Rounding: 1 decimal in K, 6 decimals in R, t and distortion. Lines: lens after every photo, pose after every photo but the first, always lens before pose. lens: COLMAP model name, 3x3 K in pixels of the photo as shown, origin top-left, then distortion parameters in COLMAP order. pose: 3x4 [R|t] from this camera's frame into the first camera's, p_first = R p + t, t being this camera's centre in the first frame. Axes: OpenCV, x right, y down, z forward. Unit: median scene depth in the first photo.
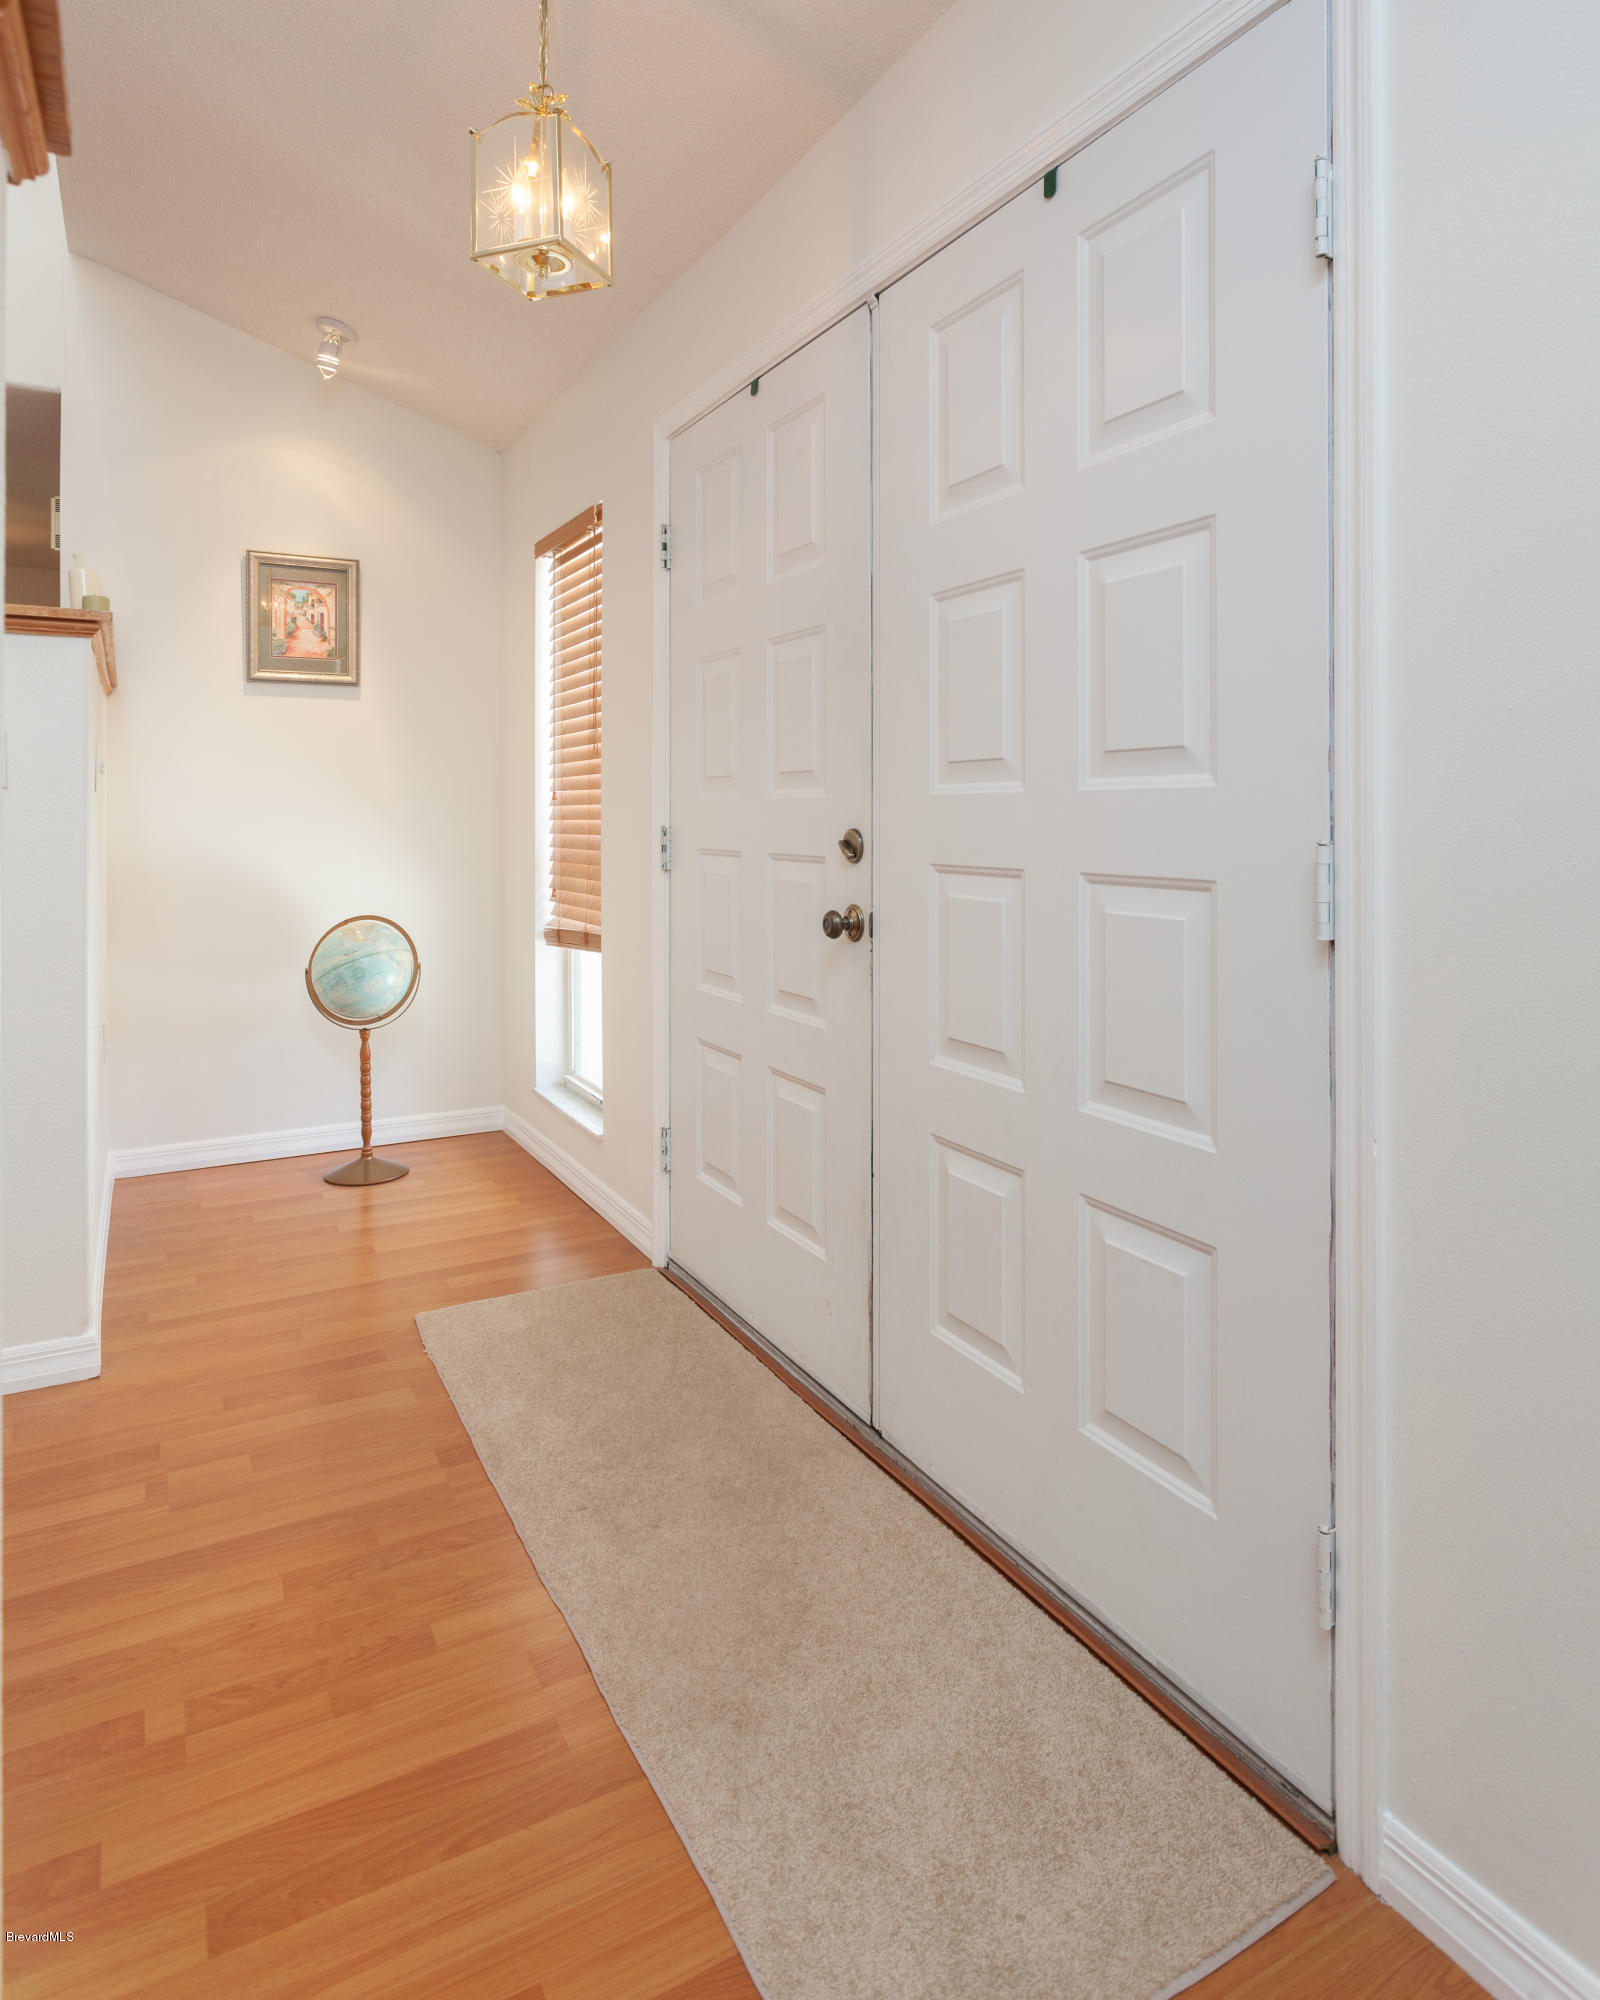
lens RADIAL K [[1182.8, 0, 806.9], [0, 1182.8, 819.5], [0, 0, 1]] dist [0.001705, -0.000830]
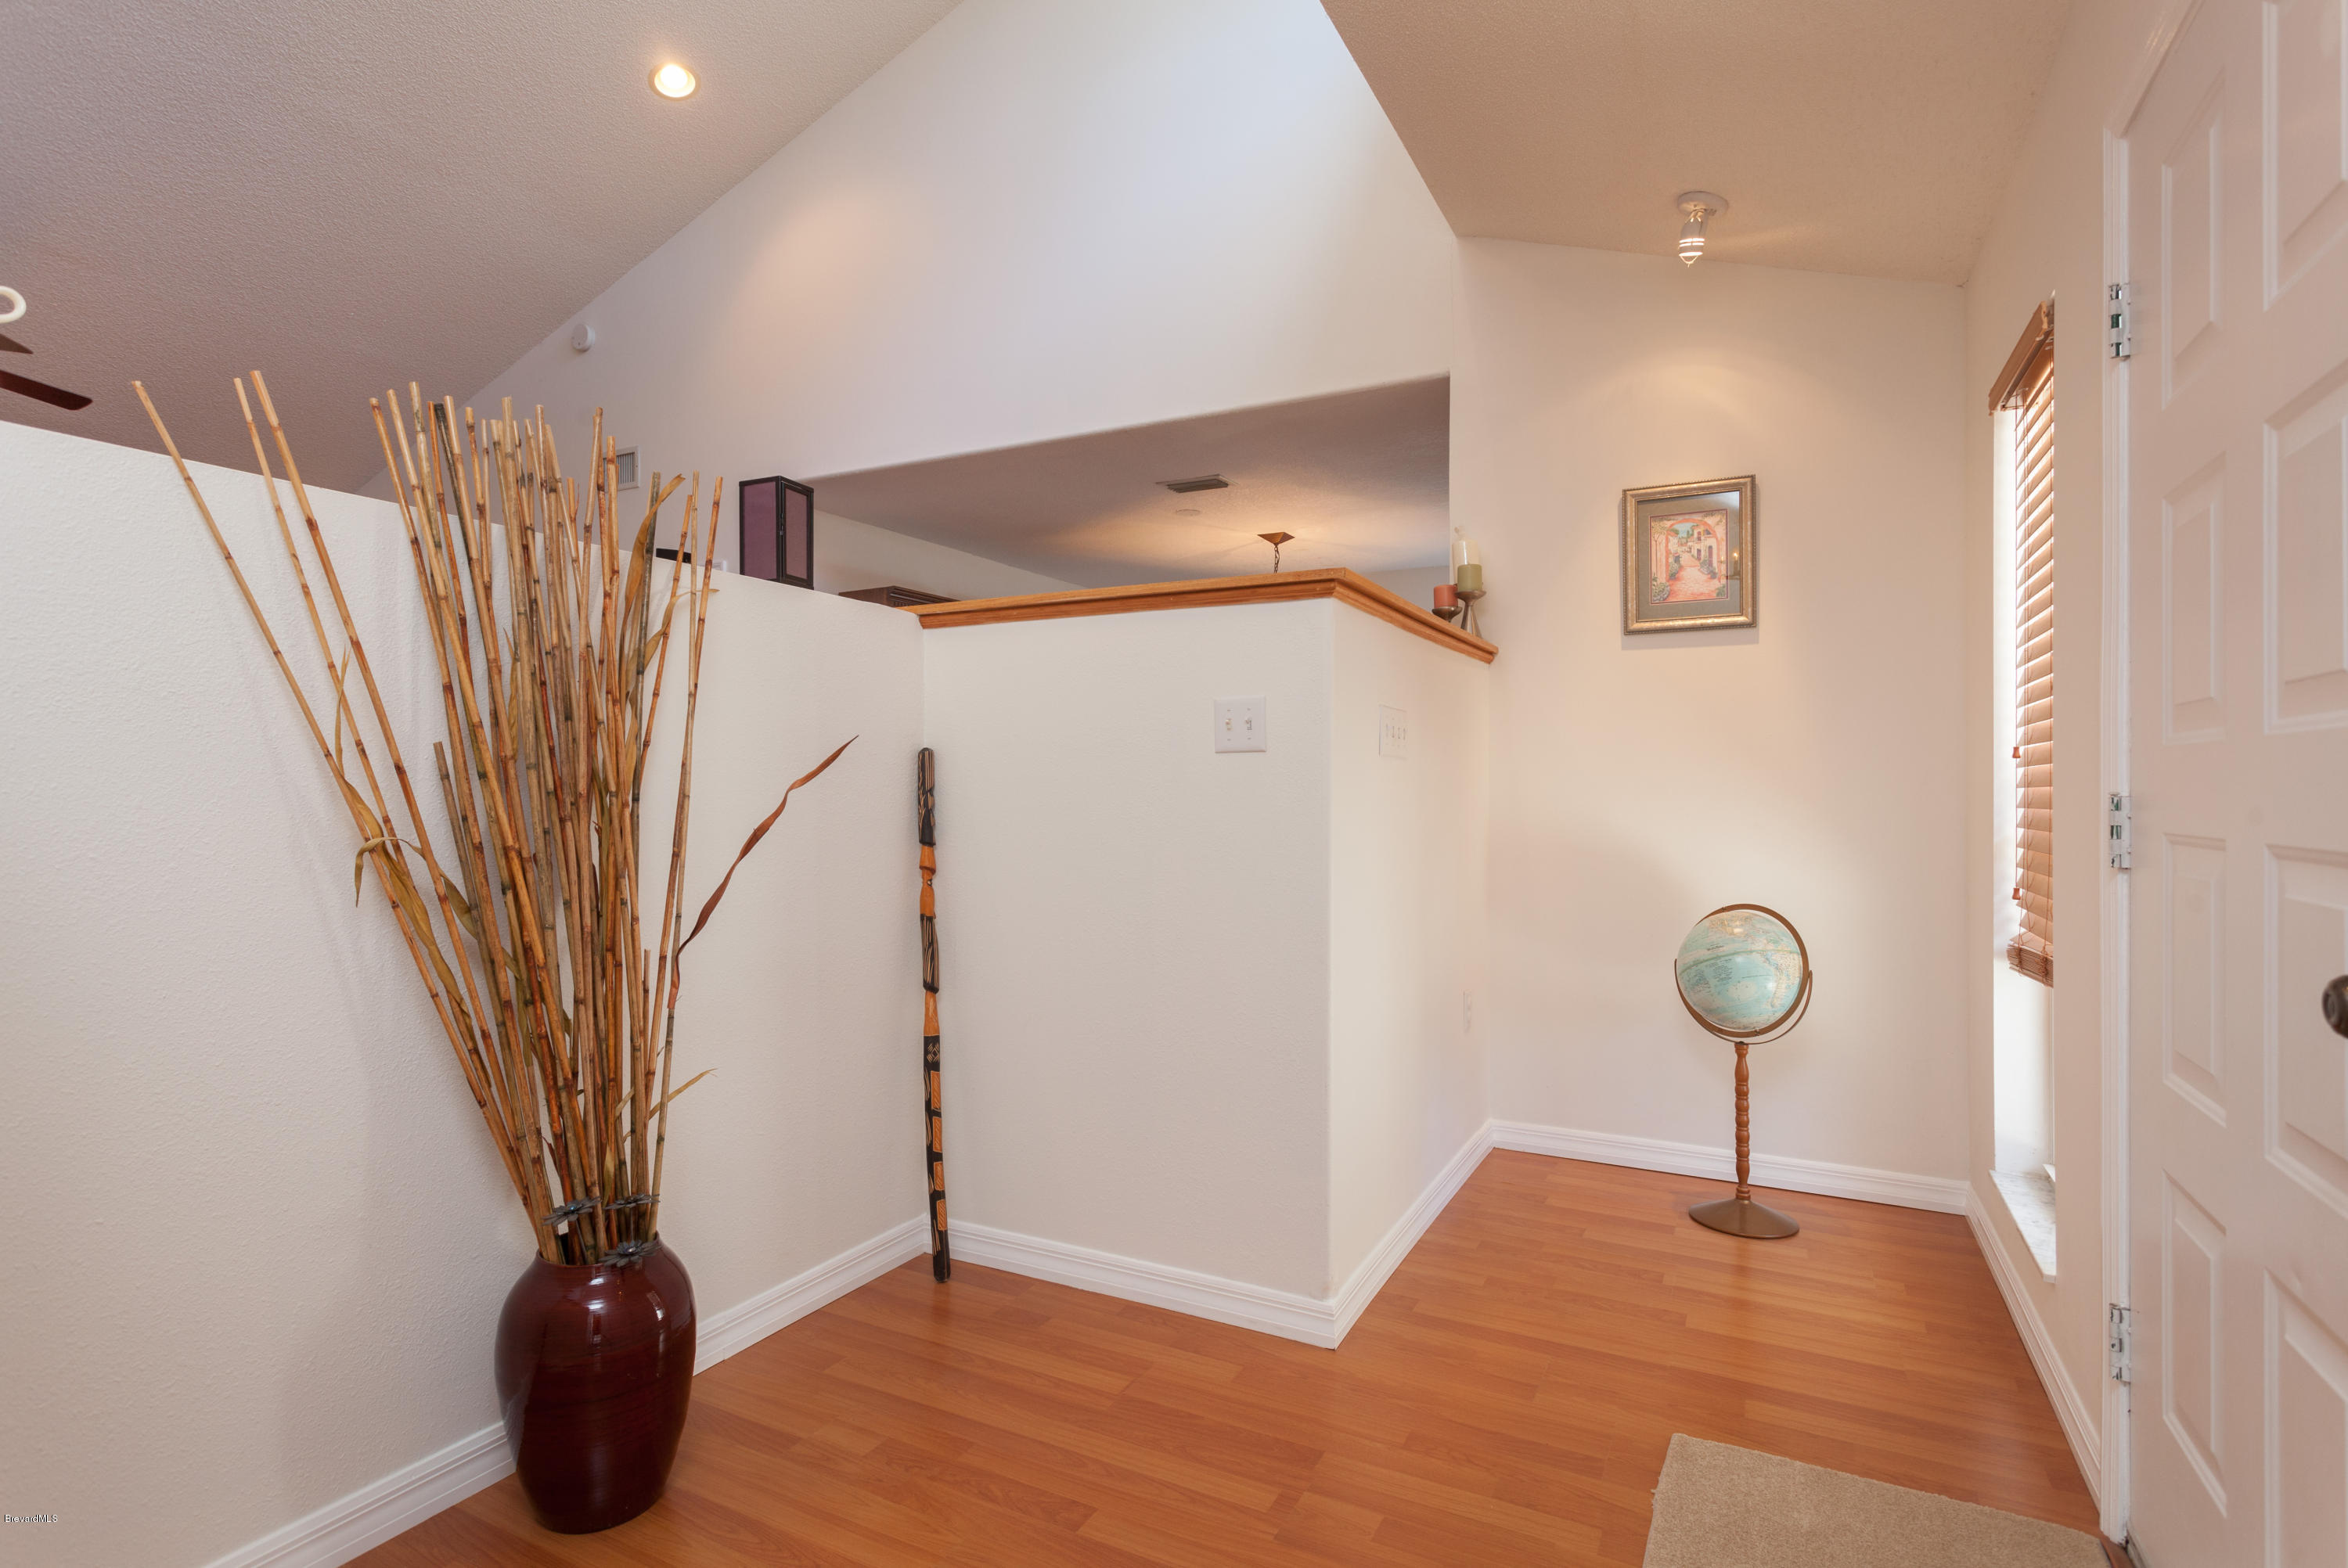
lens RADIAL K [[1164.3, 0, 1169.0], [0, 1164.3, 786.2], [0, 0, 1]] dist [0.001811, 0.003363]
pose [[0.543776, -0.001449, -0.839229, 0.087896], [-0.005140, 0.999974, -0.005056, 0.005725], [0.839215, 0.007063, 0.543754, 0.225516]]
